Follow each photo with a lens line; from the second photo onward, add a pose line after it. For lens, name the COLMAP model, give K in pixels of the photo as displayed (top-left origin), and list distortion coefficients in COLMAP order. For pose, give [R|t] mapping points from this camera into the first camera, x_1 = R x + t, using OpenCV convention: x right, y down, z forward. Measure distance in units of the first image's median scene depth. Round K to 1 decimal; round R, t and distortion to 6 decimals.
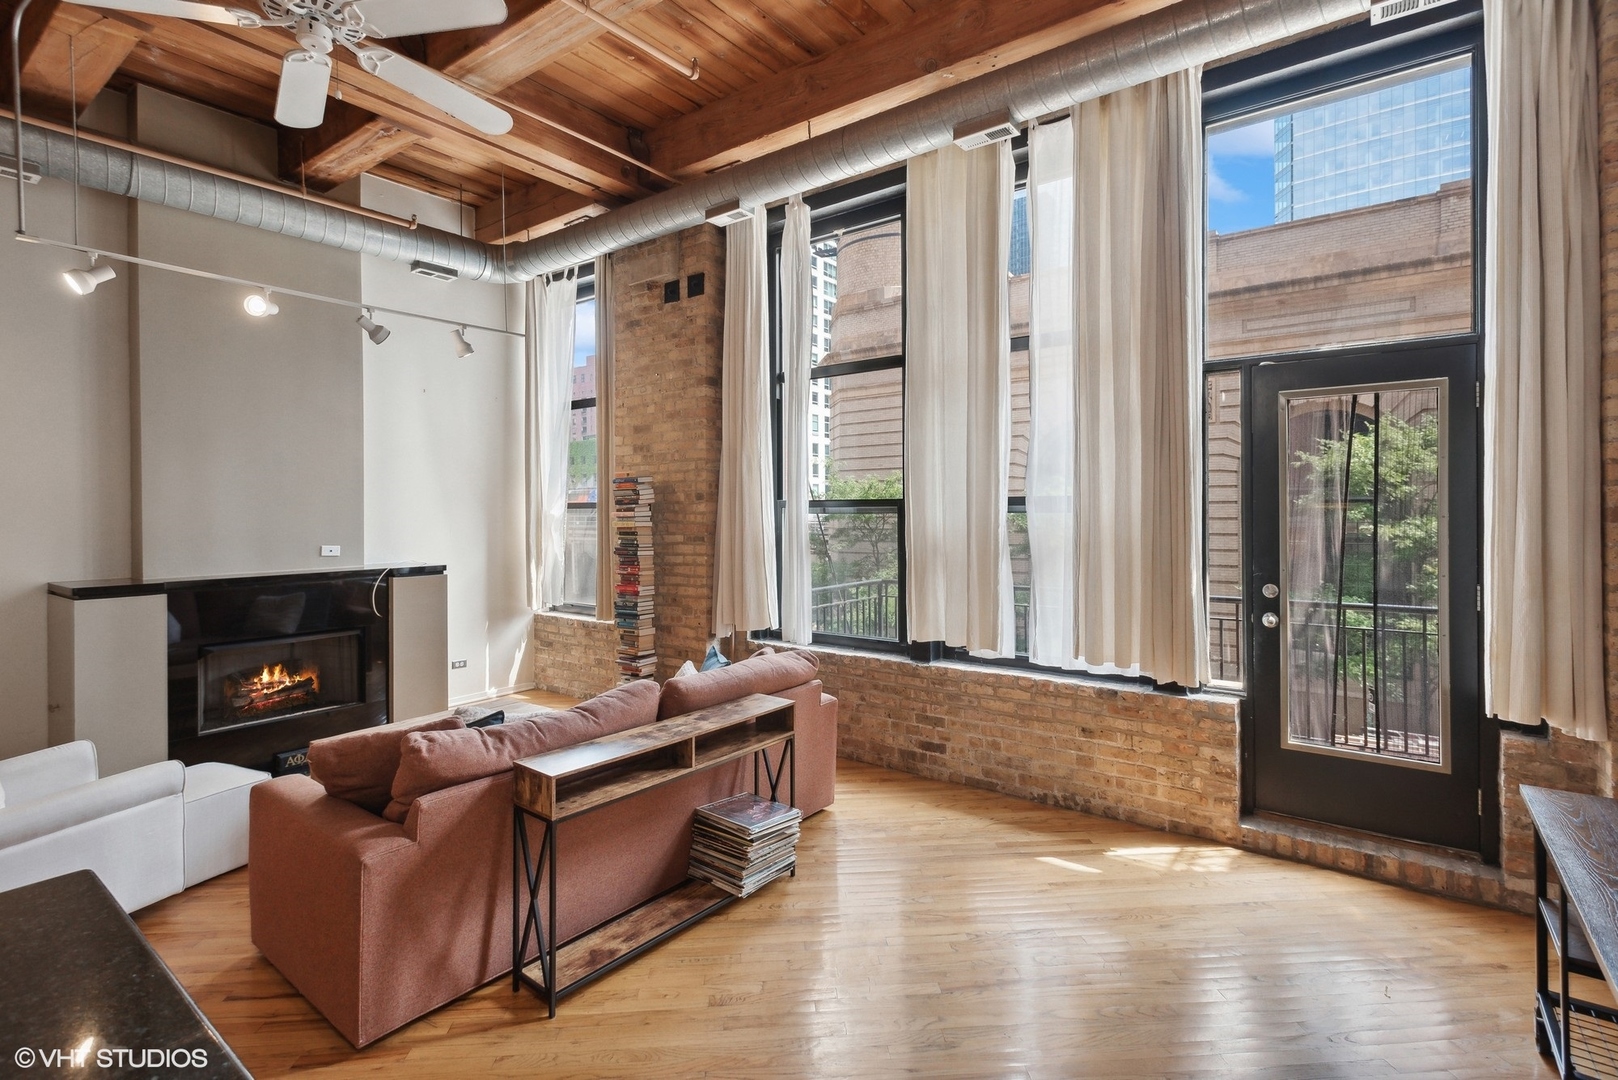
lens RADIAL K [[770.2, 0, 820.0], [0, 770.2, 510.2], [0, 0, 1]] dist [0.012809, -0.004404]
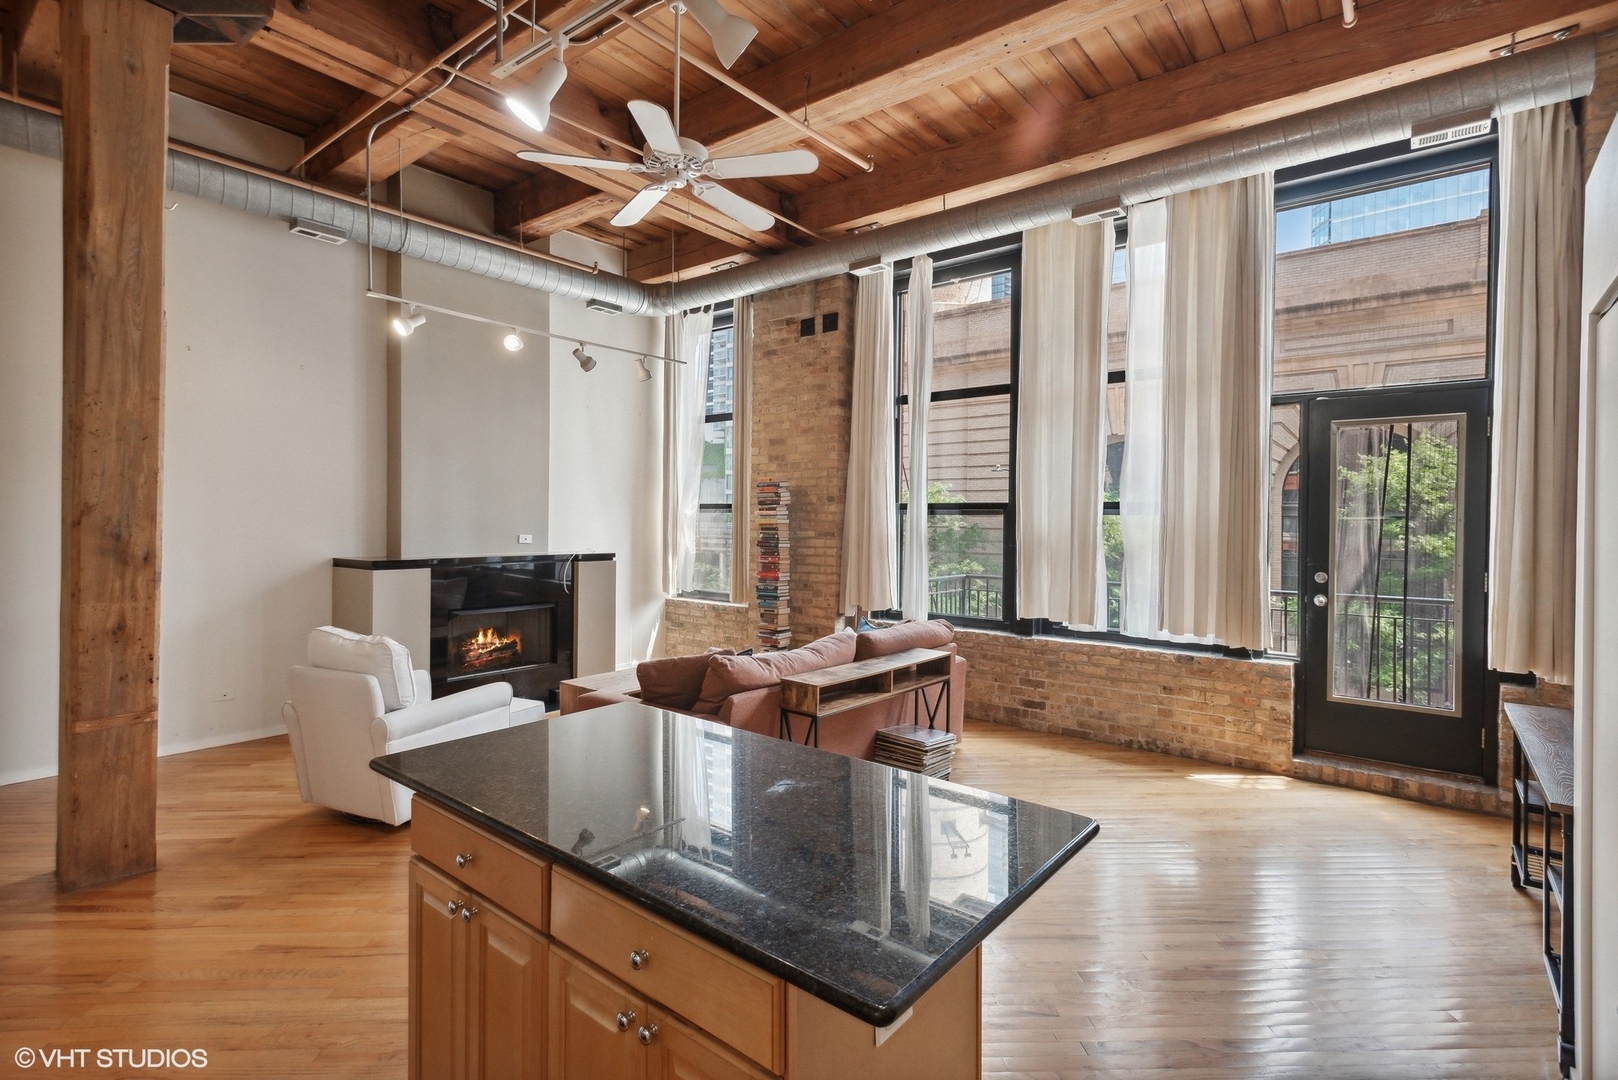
lens RADIAL K [[770.2, 0, 816.6], [0, 770.2, 526.4], [0, 0, 1]] dist [0.012809, -0.004404]
pose [[0.999386, 0.016399, -0.030967, -0.176836], [-0.016171, 0.999840, 0.007608, 0.020347], [0.031087, -0.007103, 0.999491, -0.252107]]
